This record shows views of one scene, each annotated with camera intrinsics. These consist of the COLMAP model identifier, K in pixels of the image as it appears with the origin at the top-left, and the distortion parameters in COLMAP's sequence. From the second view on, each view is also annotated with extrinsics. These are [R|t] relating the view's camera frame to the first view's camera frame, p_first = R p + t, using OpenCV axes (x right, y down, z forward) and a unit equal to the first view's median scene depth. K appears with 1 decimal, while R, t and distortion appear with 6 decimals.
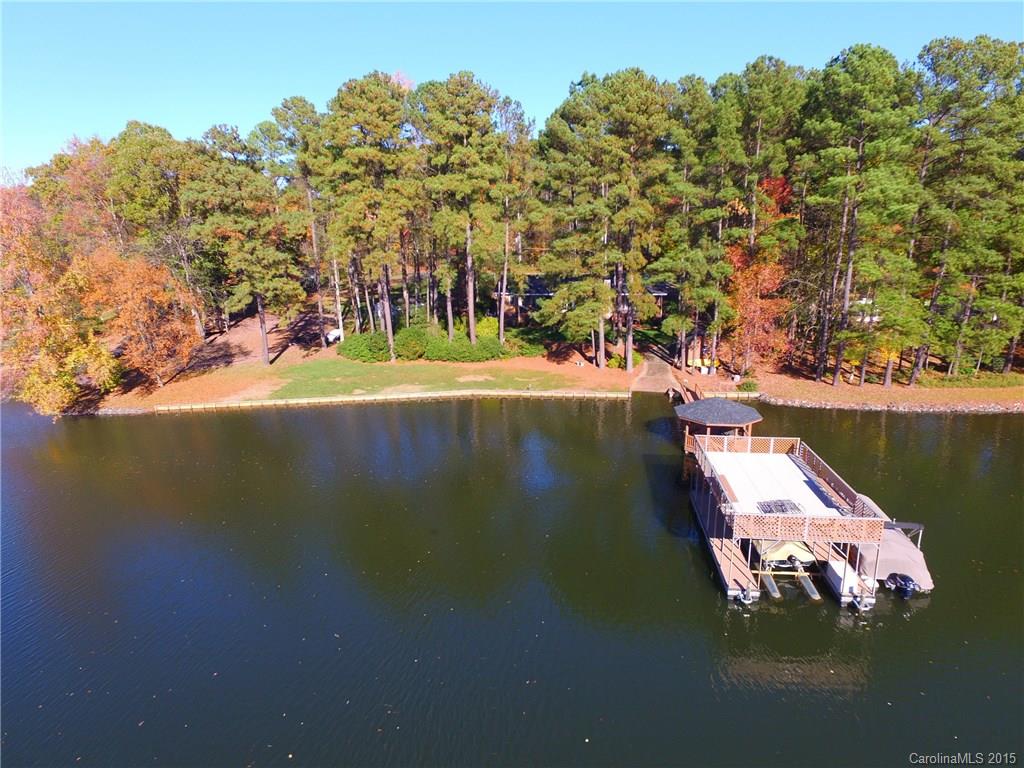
lens RADIAL K [[587.7, 0, 512.0], [0, 587.7, 384.0], [0, 0, 1]] dist [-0.018410, 0.017457]
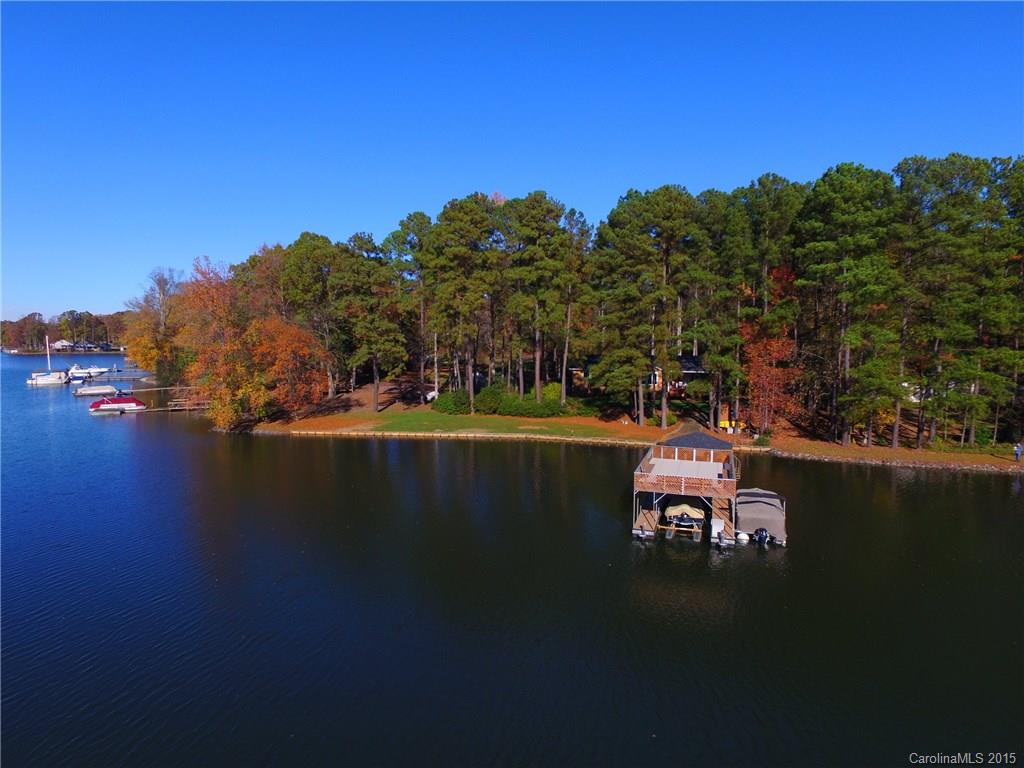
lens RADIAL K [[587.7, 0, 512.0], [0, 587.7, 384.0], [0, 0, 1]] dist [-0.018410, 0.017457]
pose [[0.978096, 0.038891, -0.204488, 0.144283], [-0.072429, 0.984589, -0.159181, 0.100509], [0.195146, 0.170505, 0.965840, -0.198959]]
